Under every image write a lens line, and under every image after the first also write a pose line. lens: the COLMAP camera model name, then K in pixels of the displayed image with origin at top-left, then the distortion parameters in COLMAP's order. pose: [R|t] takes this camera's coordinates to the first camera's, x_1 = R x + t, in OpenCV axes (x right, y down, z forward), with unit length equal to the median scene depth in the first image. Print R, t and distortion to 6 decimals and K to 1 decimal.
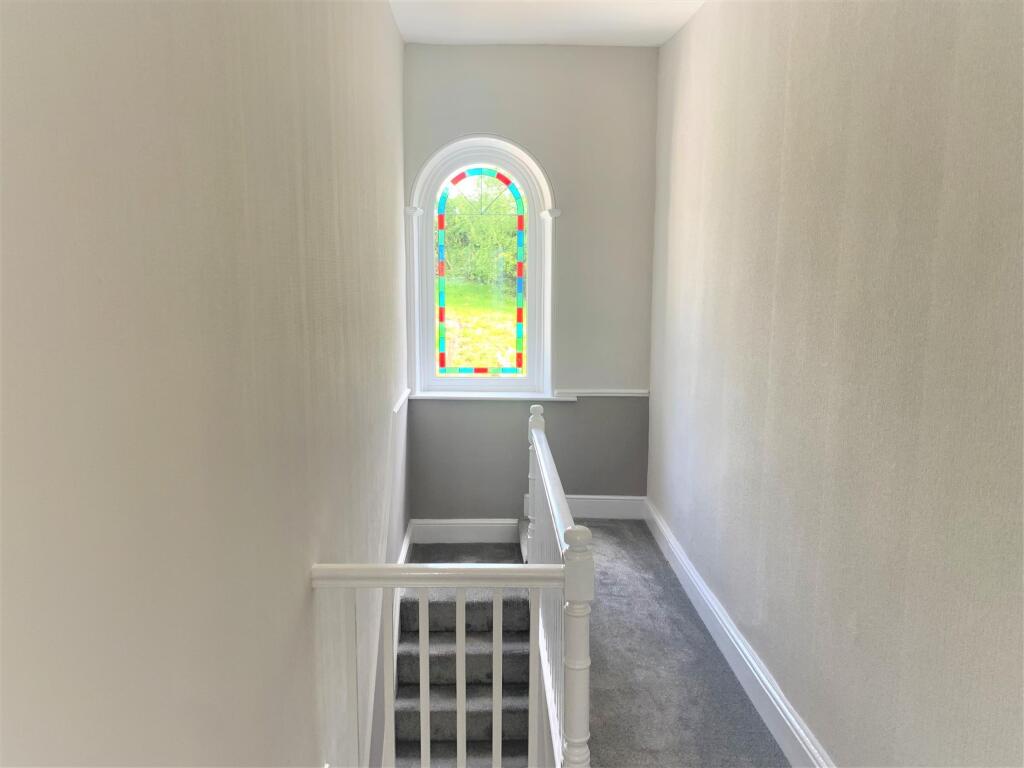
lens RADIAL K [[796.7, 0, 512.0], [0, 796.7, 384.0], [0, 0, 1]] dist [0.001740, -0.000152]
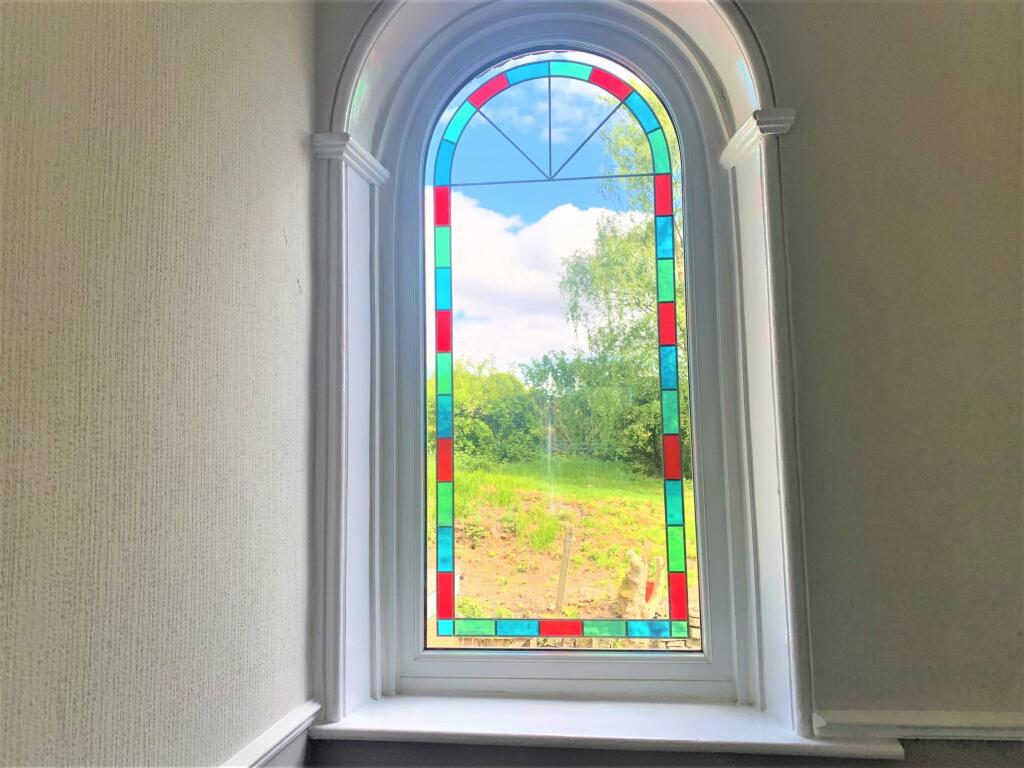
lens RADIAL K [[819.9, 0, 512.9], [0, 819.9, 340.8], [0, 0, 1]] dist [0.006448, 0.001355]
pose [[0.987268, -0.044418, -0.152740, -0.001386], [-0.000038, 0.960154, -0.279471, -0.036338], [0.159068, 0.275919, 0.947927, 0.646652]]
